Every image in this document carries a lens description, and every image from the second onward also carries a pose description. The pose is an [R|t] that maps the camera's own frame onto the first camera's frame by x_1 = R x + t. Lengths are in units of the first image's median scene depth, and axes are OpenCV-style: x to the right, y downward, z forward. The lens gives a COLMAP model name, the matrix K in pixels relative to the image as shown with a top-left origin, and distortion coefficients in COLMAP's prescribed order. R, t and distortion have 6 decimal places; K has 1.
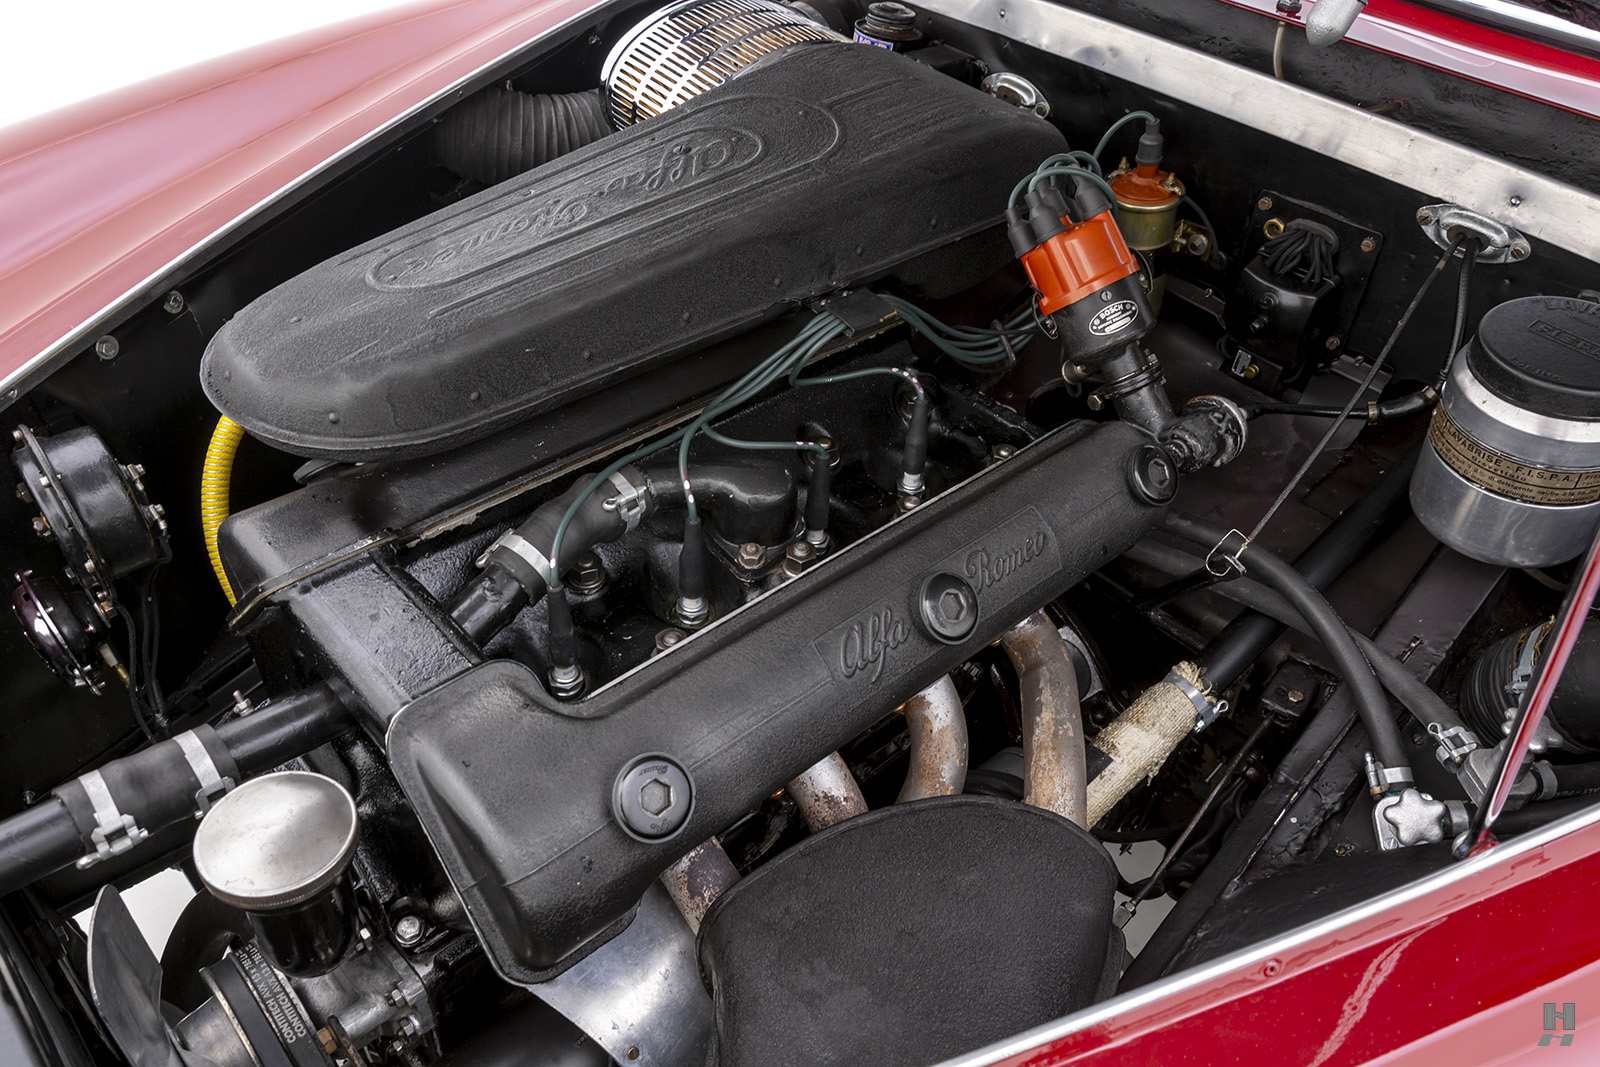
lens RADIAL K [[1209.3, 0, 800.0], [0, 1209.3, 533.5], [0, 0, 1]] dist [0.004560, 0.001044]
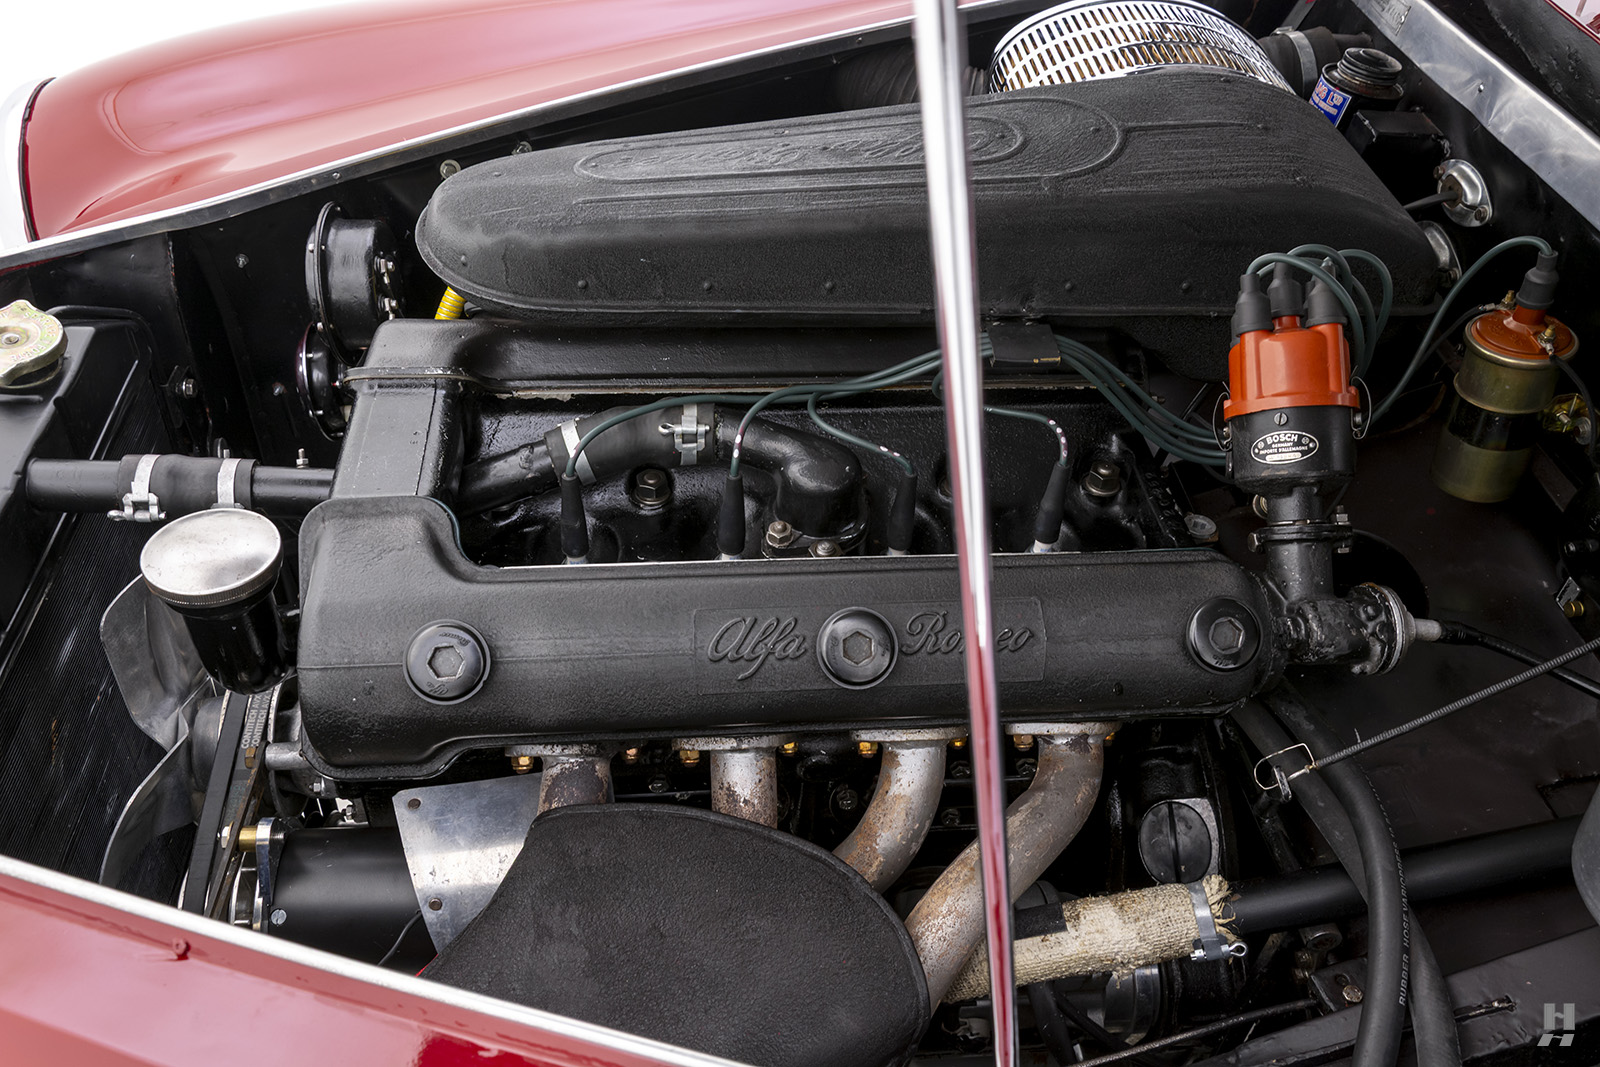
lens RADIAL K [[1277.0, 0, 800.0], [0, 1277.0, 533.5], [0, 0, 1]] dist [0.040837, -0.004510]
pose [[0.808609, 0.383981, -0.445769, 0.428202], [-0.391908, 0.916634, 0.078671, -0.068714], [0.438815, 0.111086, 0.891684, 0.091379]]
